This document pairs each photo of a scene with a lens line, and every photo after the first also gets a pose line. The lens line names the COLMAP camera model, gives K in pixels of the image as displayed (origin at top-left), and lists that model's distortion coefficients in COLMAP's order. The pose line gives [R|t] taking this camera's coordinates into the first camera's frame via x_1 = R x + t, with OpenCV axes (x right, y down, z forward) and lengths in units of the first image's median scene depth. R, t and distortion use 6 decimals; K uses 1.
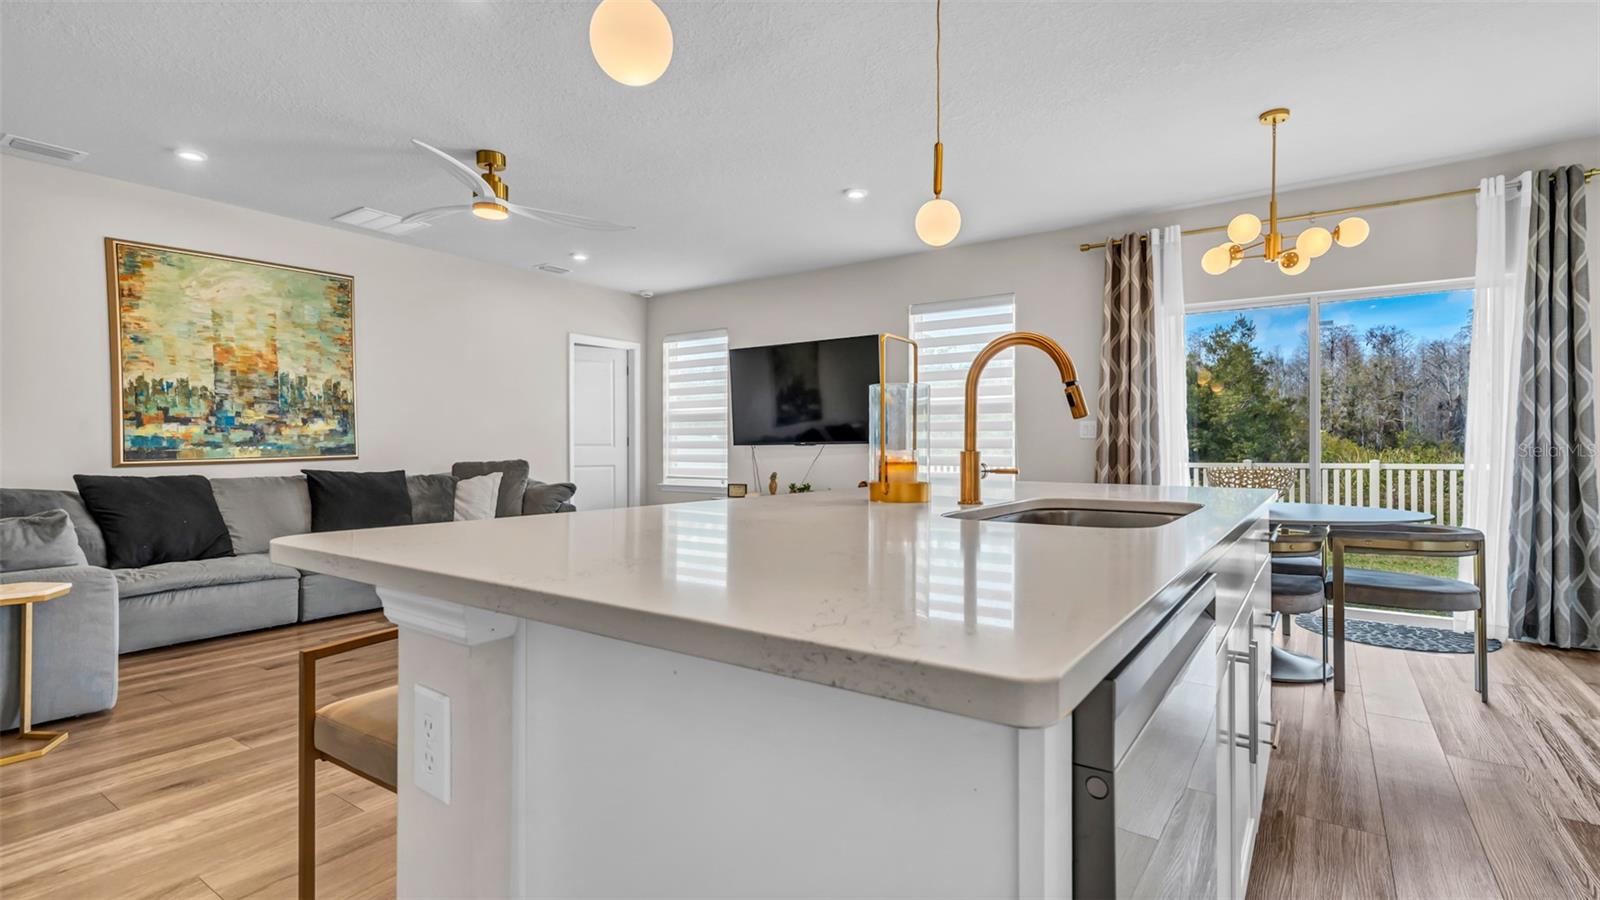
lens RADIAL K [[747.9, 0, 804.9], [0, 747.9, 445.3], [0, 0, 1]] dist [0.004562, 0.000965]
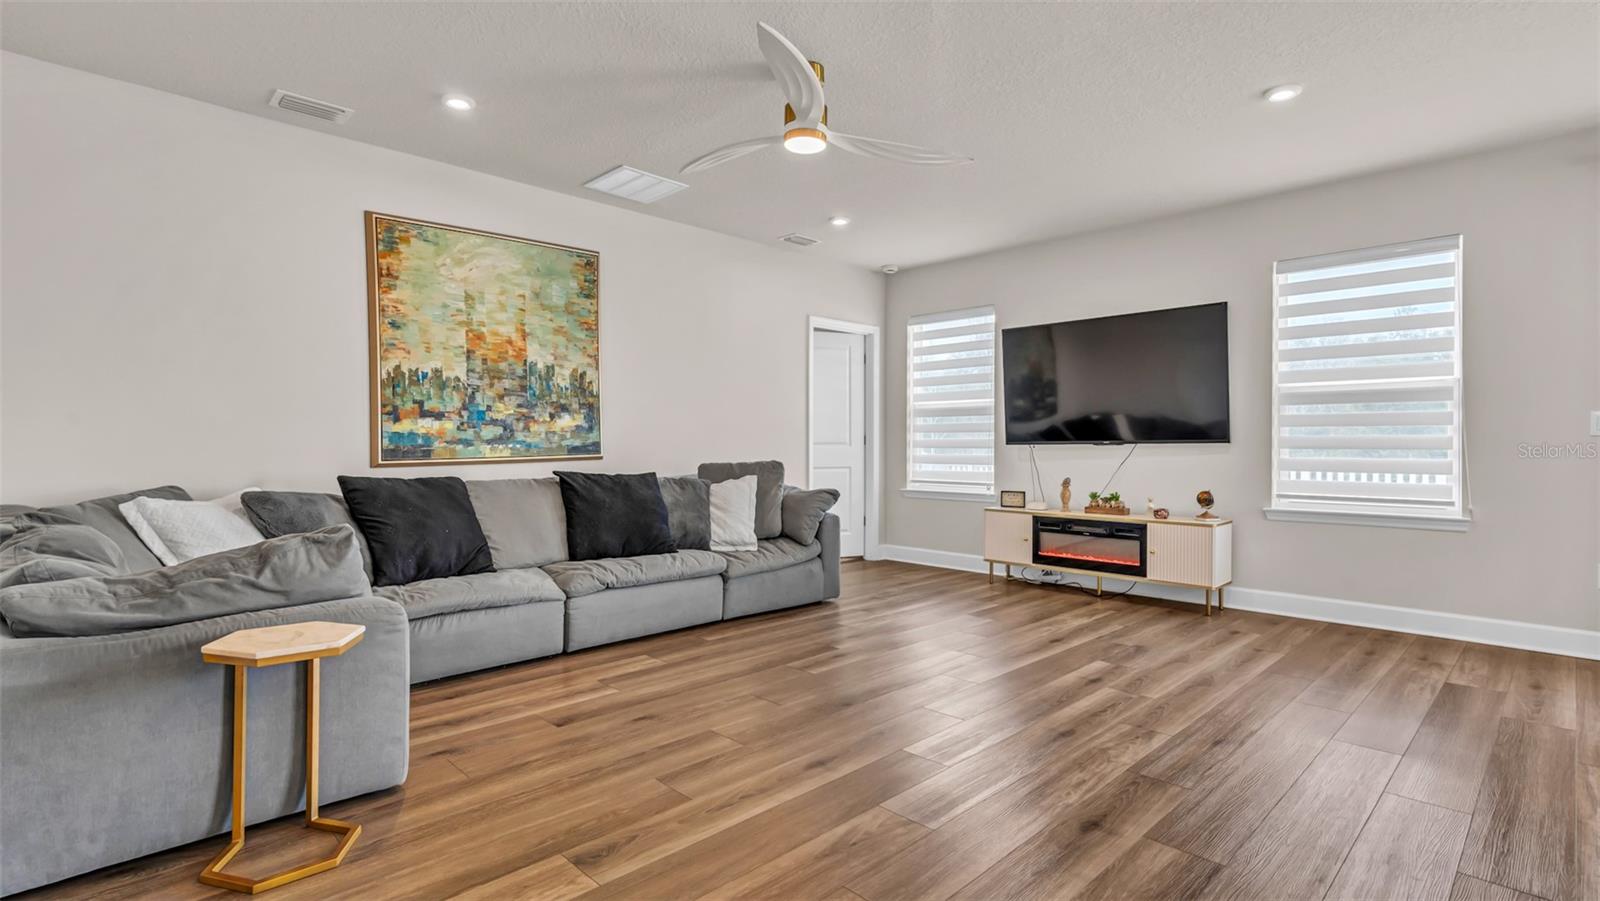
lens RADIAL K [[754.7, 0, 804.7], [0, 754.7, 444.4], [0, 0, 1]] dist [-0.003547, 0.000187]
pose [[0.983686, 0.002408, -0.179876, -0.233537], [-0.002487, 0.999997, -0.000213, 0.000882], [0.179875, 0.000657, 0.983689, 0.193931]]
